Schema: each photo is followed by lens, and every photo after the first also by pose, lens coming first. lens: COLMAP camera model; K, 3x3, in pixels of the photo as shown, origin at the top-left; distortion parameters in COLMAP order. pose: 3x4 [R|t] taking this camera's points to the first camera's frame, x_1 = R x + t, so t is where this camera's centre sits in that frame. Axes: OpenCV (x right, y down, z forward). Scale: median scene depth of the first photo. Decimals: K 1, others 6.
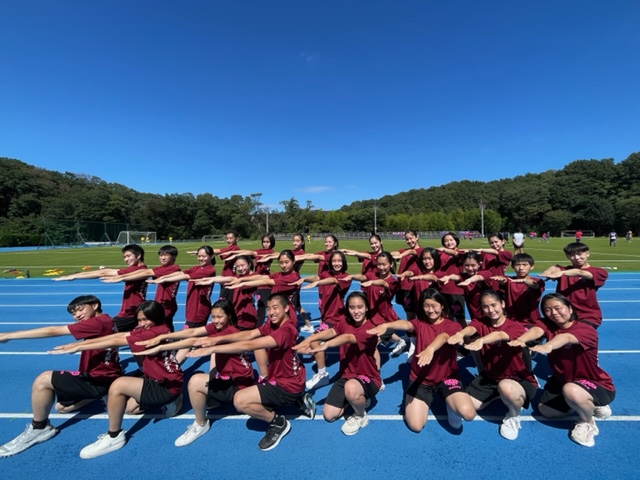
lens RADIAL K [[259.8, 0, 320.0], [0, 259.8, 240.0], [0, 0, 1]] dist [-0.001151, -0.000090]
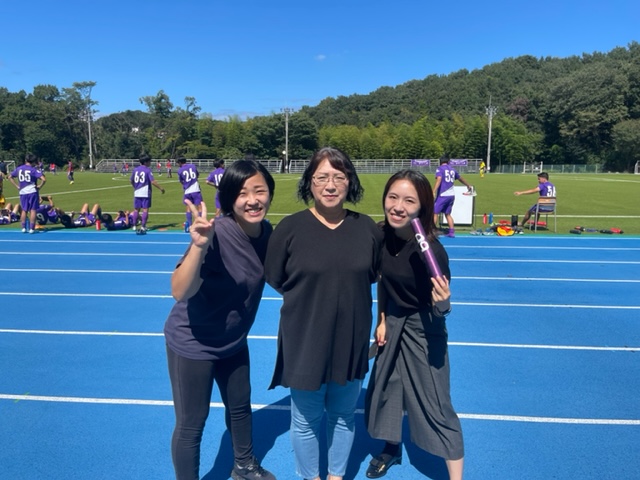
lens RADIAL K [[482.7, 0, 316.2], [0, 482.7, 236.5], [0, 0, 1]] dist [0.072601, -0.103659]
pose [[0.998053, 0.021708, -0.058472, 0.303753], [-0.013901, 0.991317, 0.130758, -0.003123], [0.060803, -0.129691, 0.989689, -0.005417]]
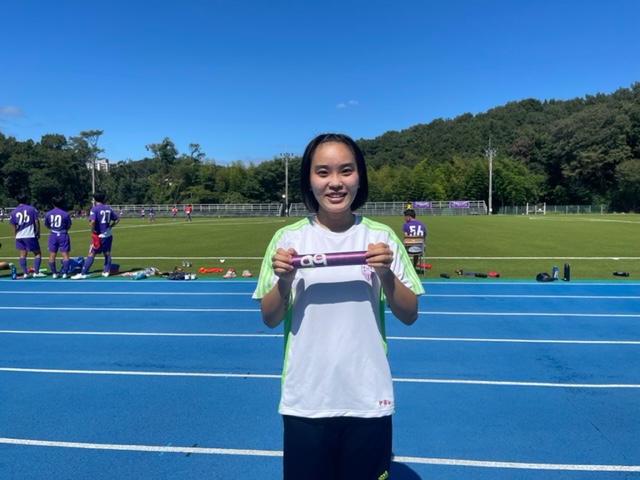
lens RADIAL K [[484.7, 0, 320.0], [0, 484.7, 240.0], [0, 0, 1]] dist [0.066312, -0.091707]
pose [[0.996179, 0.007886, -0.086979, 0.333745], [-0.003664, 0.998812, 0.048590, -0.002444], [0.087259, -0.048086, 0.995024, 0.006800]]
